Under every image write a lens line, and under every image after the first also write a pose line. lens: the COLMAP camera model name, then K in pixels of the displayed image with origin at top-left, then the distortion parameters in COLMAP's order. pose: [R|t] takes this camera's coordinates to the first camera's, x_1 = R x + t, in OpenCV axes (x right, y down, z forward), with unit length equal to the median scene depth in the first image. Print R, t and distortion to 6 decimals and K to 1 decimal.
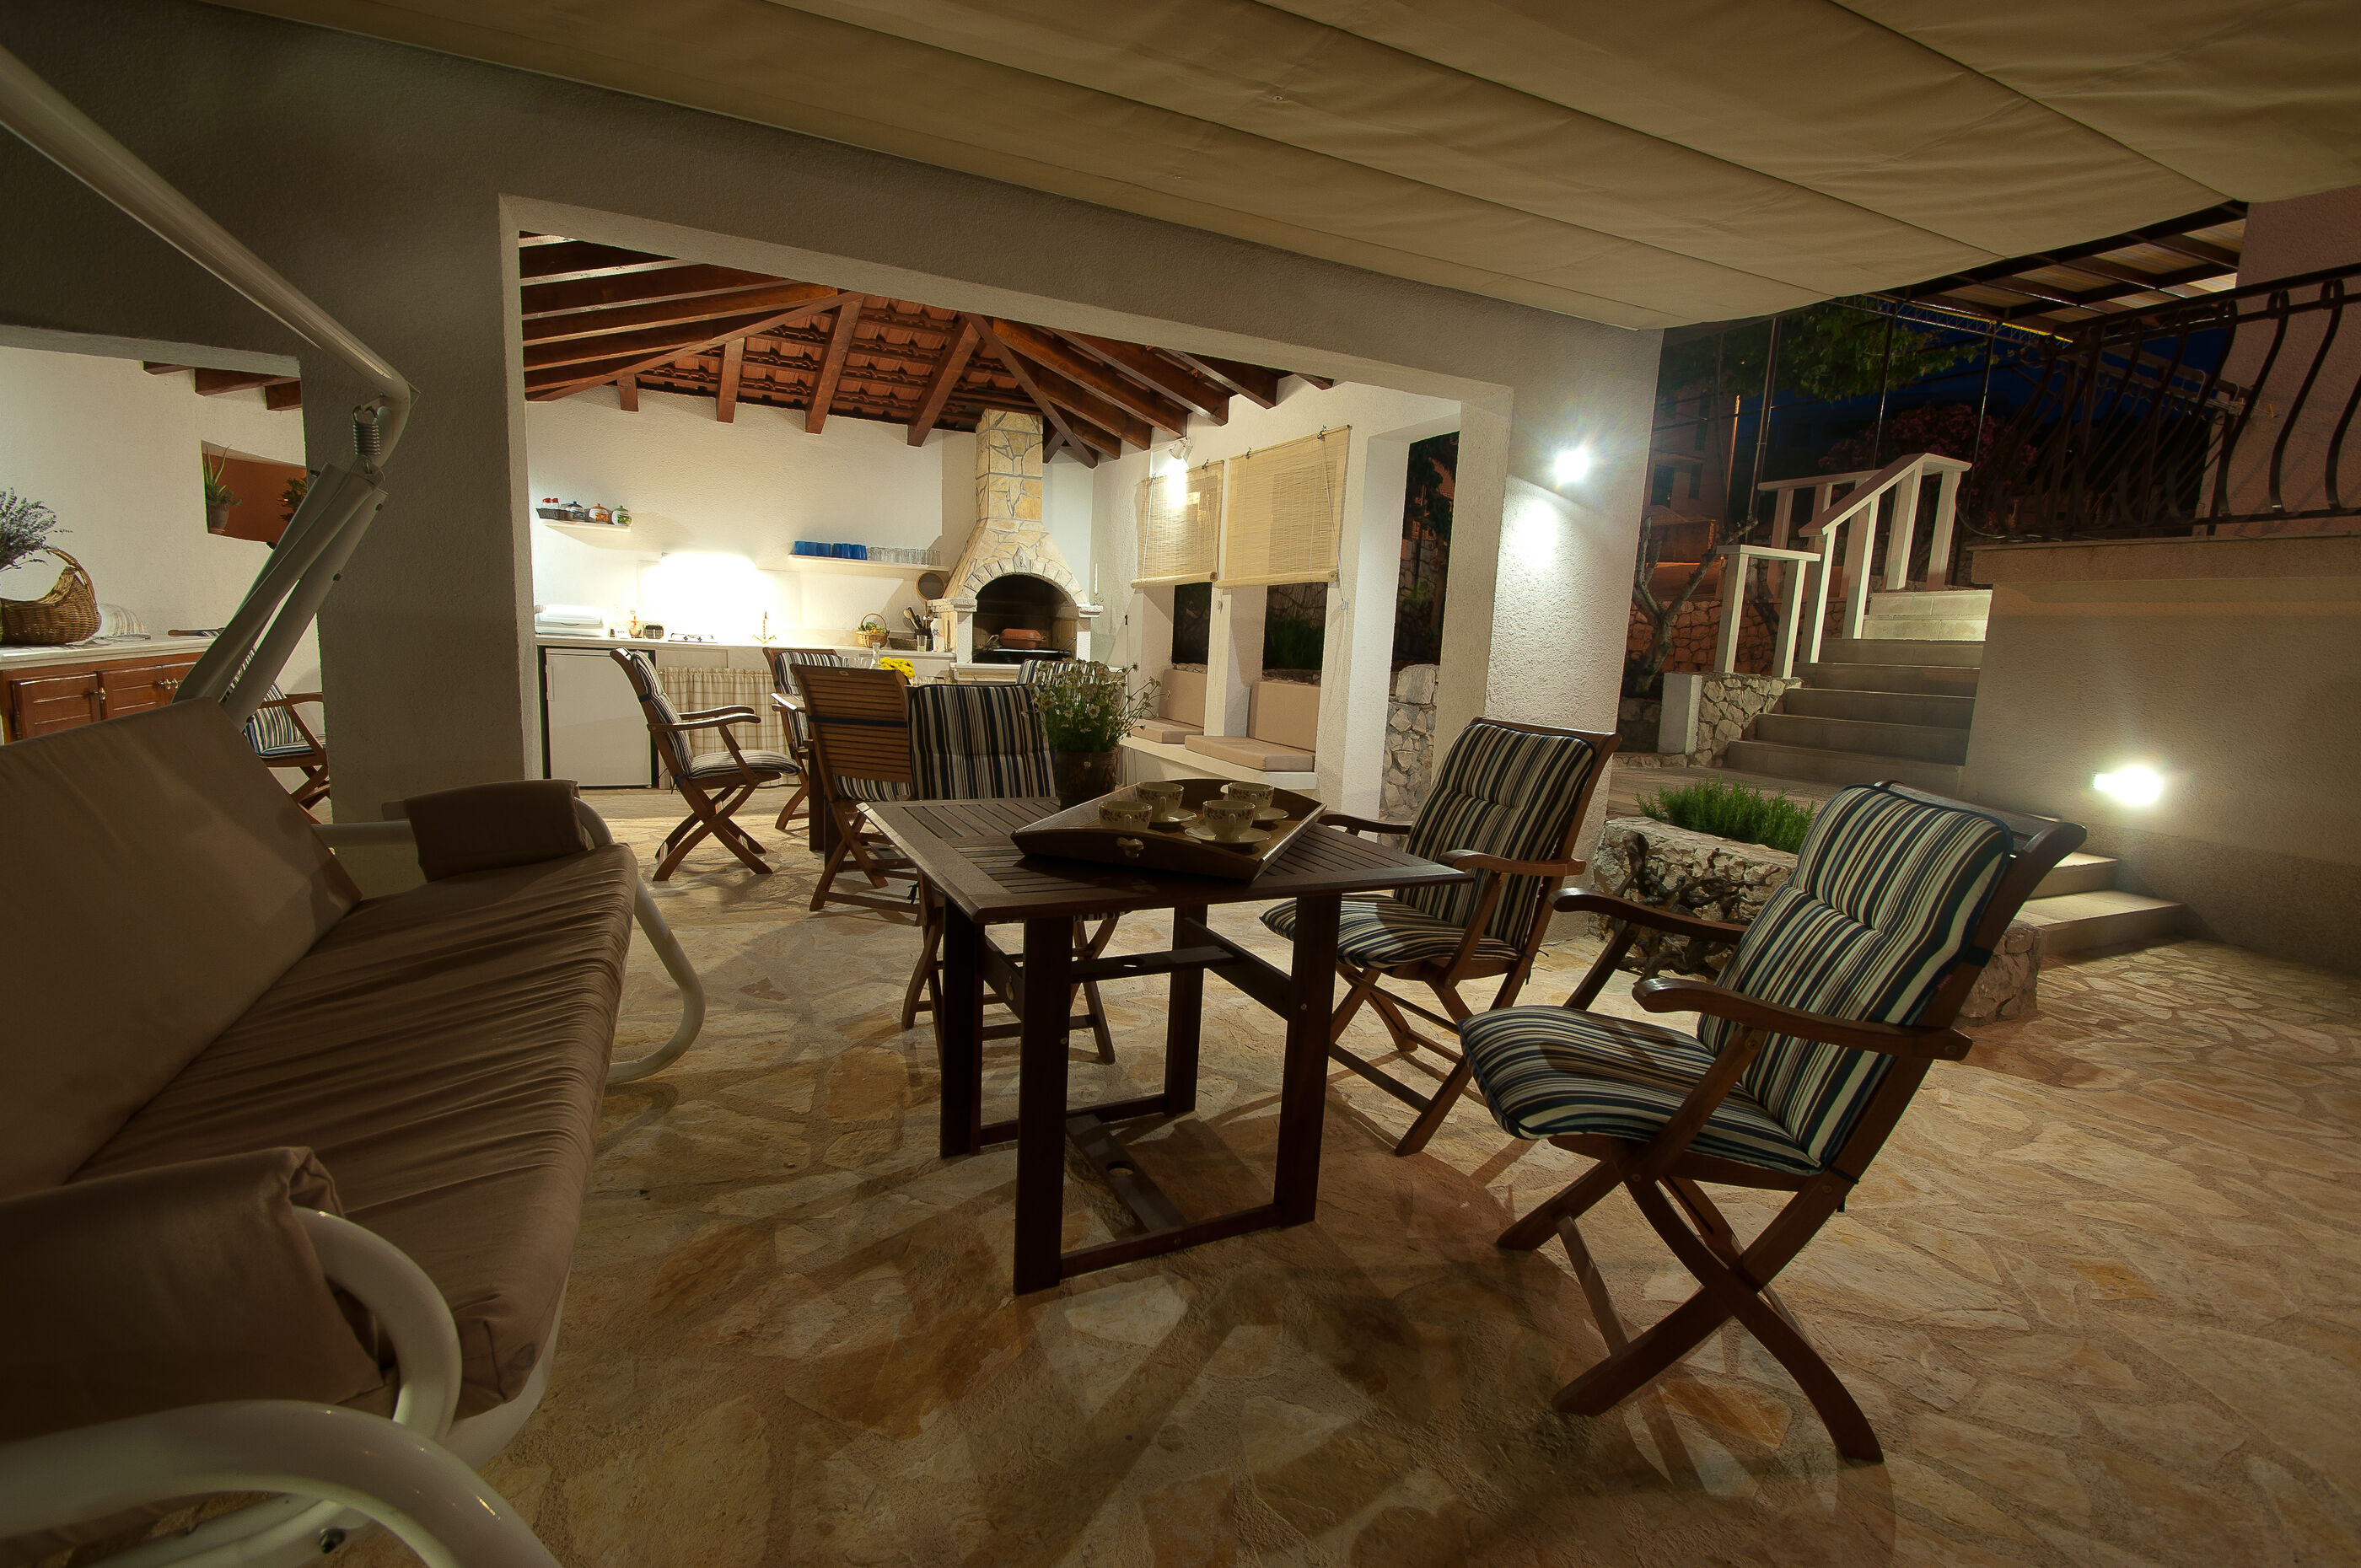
lens RADIAL K [[1038.3, 0, 1180.6], [0, 1038.3, 791.2], [0, 0, 1]] dist [-0.003825, -0.008285]
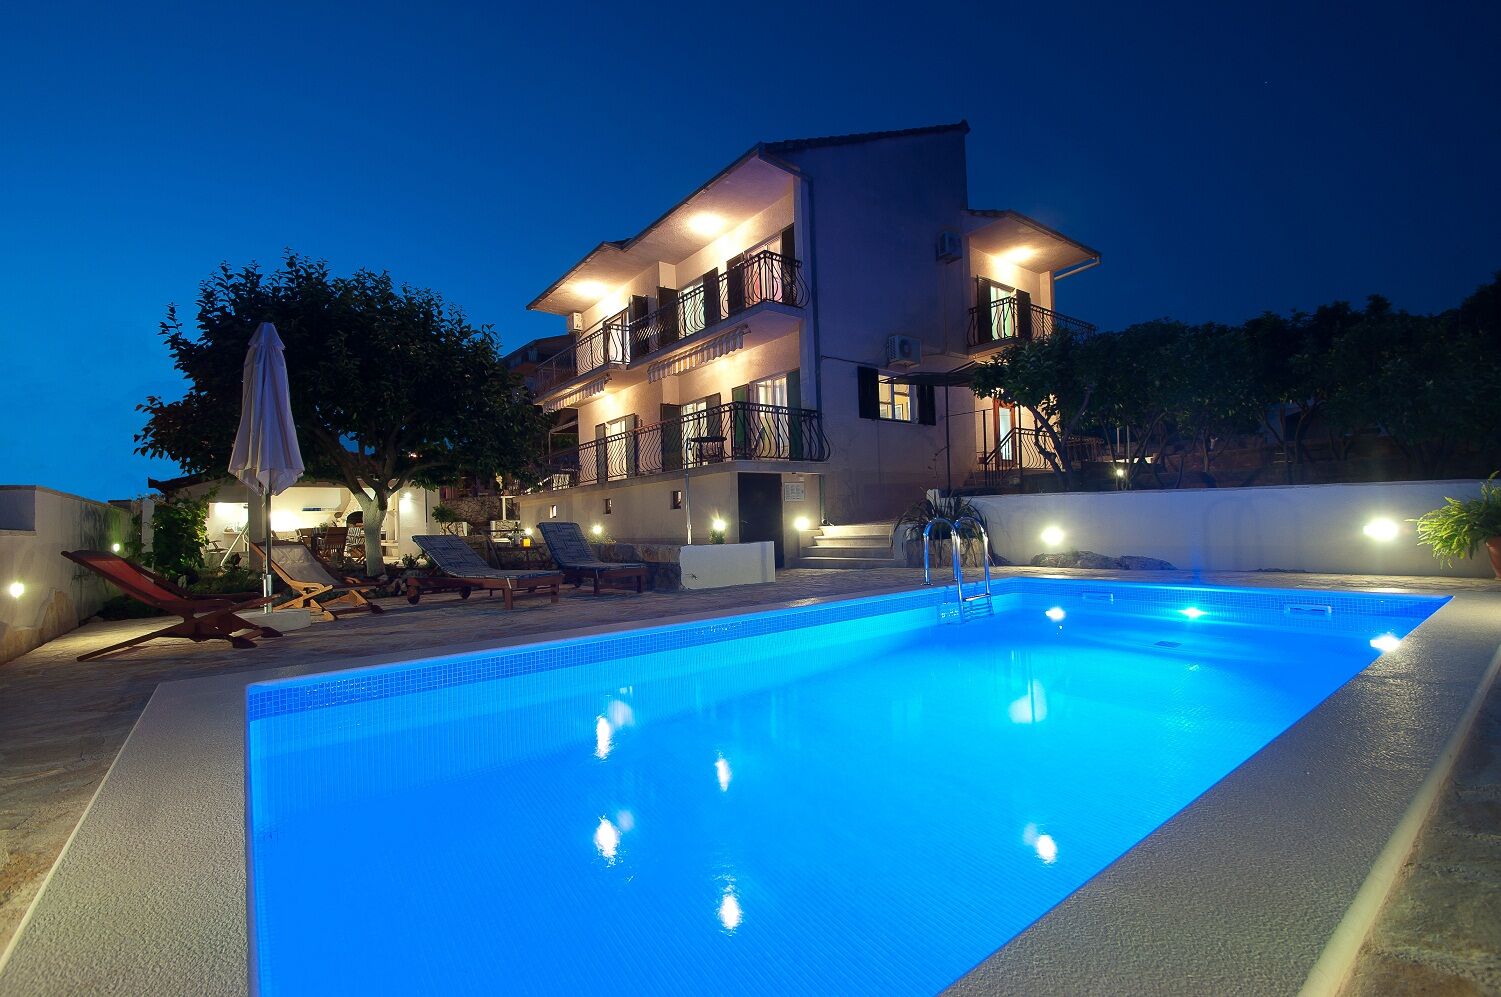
lens RADIAL K [[660.2, 0, 756.6], [0, 660.2, 502.6], [0, 0, 1]] dist [-0.003825, -0.008285]
pose [[0.971310, -0.087118, 0.221284, 0.883207], [0.121862, 0.981368, -0.148551, 0.385396], [-0.204220, 0.171255, 0.963829, -2.092881]]
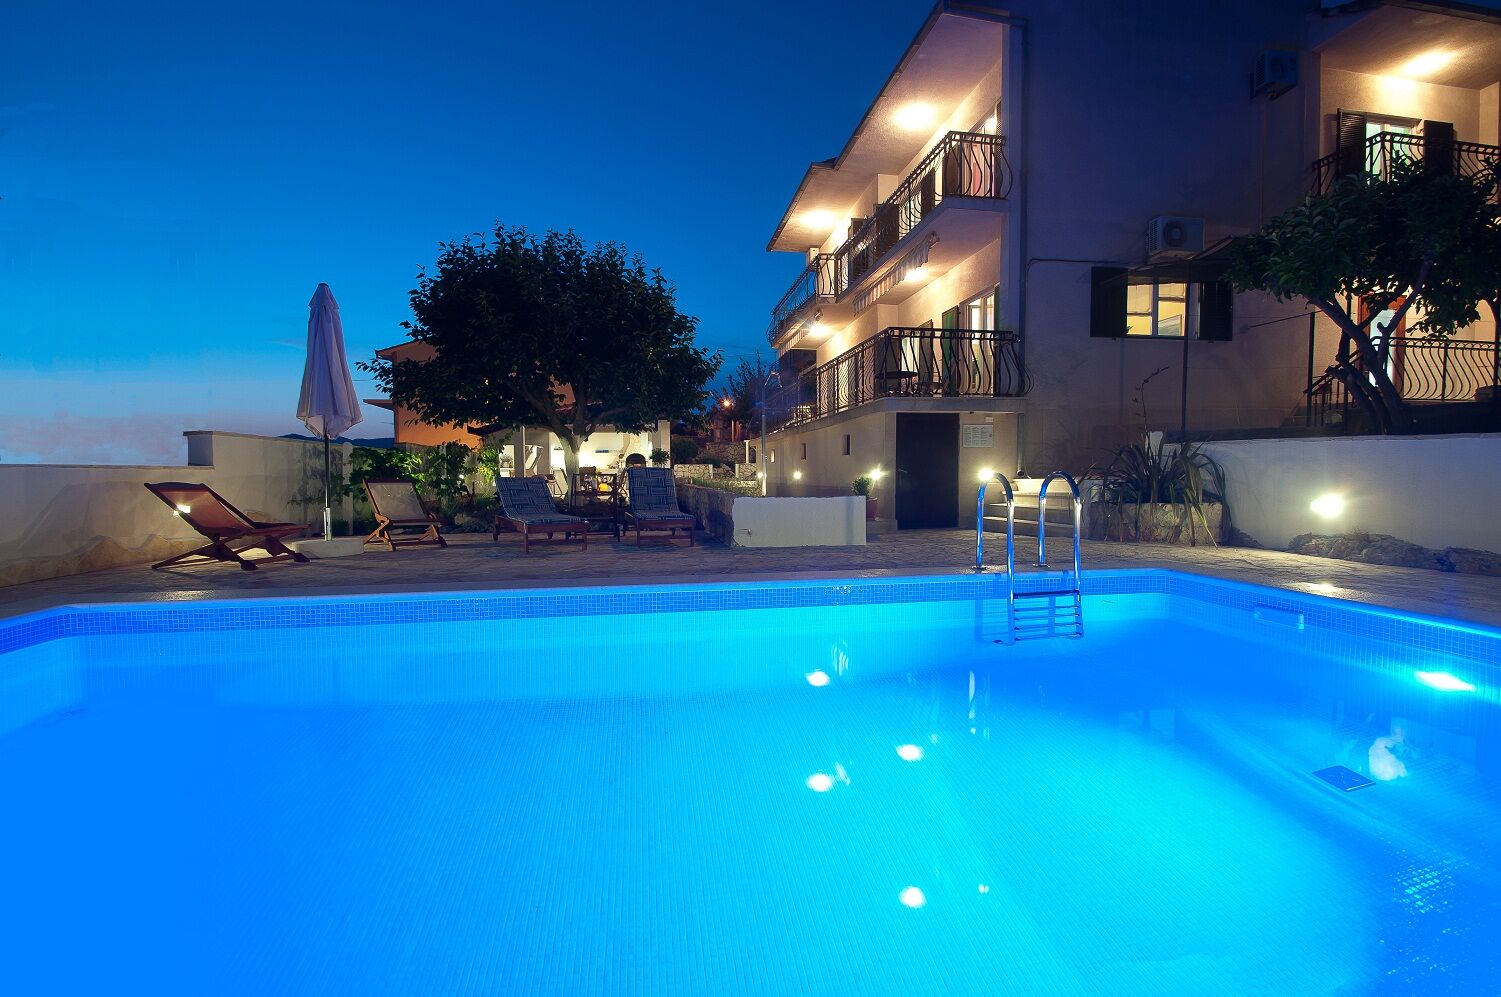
lens RADIAL K [[660.2, 0, 747.0], [0, 660.2, 507.0], [0, 0, 1]] dist [-0.003825, -0.008285]
pose [[0.958241, -0.055366, -0.280552, 1.263918], [0.028831, 0.994784, -0.097844, 0.387106], [0.284506, 0.085670, 0.954839, -1.922417]]
